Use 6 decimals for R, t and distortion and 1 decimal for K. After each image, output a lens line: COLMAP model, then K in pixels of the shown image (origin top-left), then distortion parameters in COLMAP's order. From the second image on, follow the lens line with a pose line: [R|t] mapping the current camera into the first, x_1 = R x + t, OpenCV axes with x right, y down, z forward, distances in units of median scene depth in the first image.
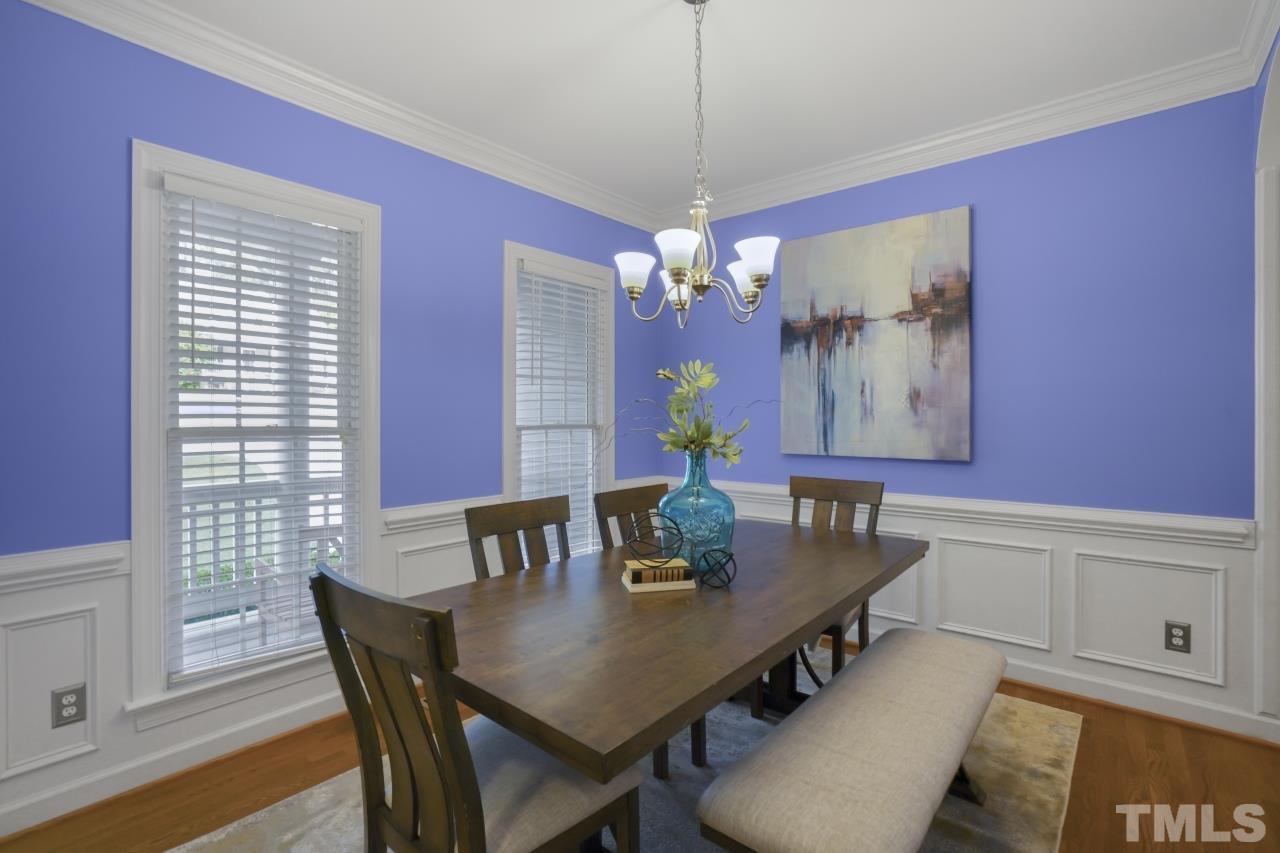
lens RADIAL K [[589.8, 0, 640.8], [0, 589.8, 426.9], [0, 0, 1]] dist [0.000165, -0.000018]
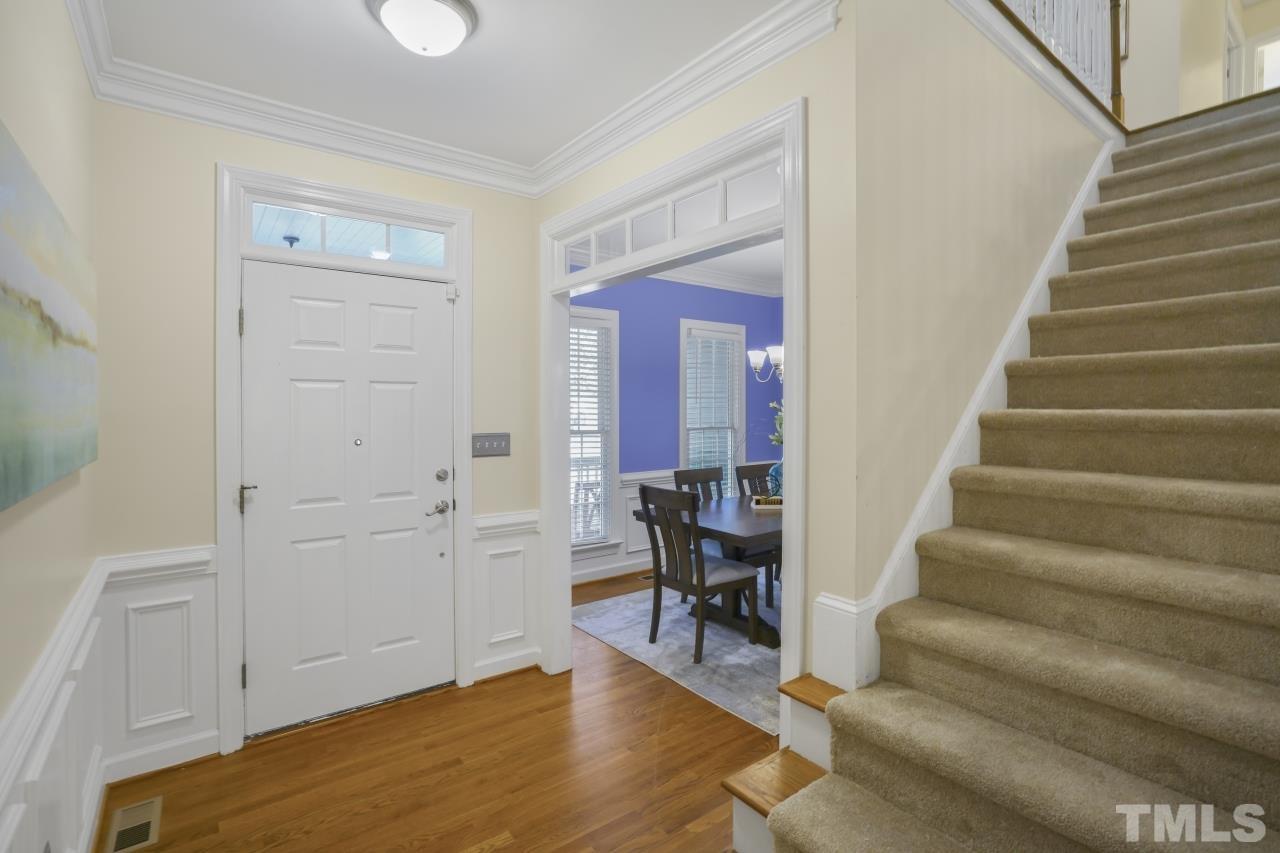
lens RADIAL K [[589.8, 0, 643.0], [0, 589.8, 423.6], [0, 0, 1]] dist [0.000165, -0.000018]
pose [[0.978157, 0.003717, -0.207835, 0.022542], [-0.001410, 0.999936, 0.011247, -0.044039], [0.207864, -0.010708, 0.978099, -0.895178]]
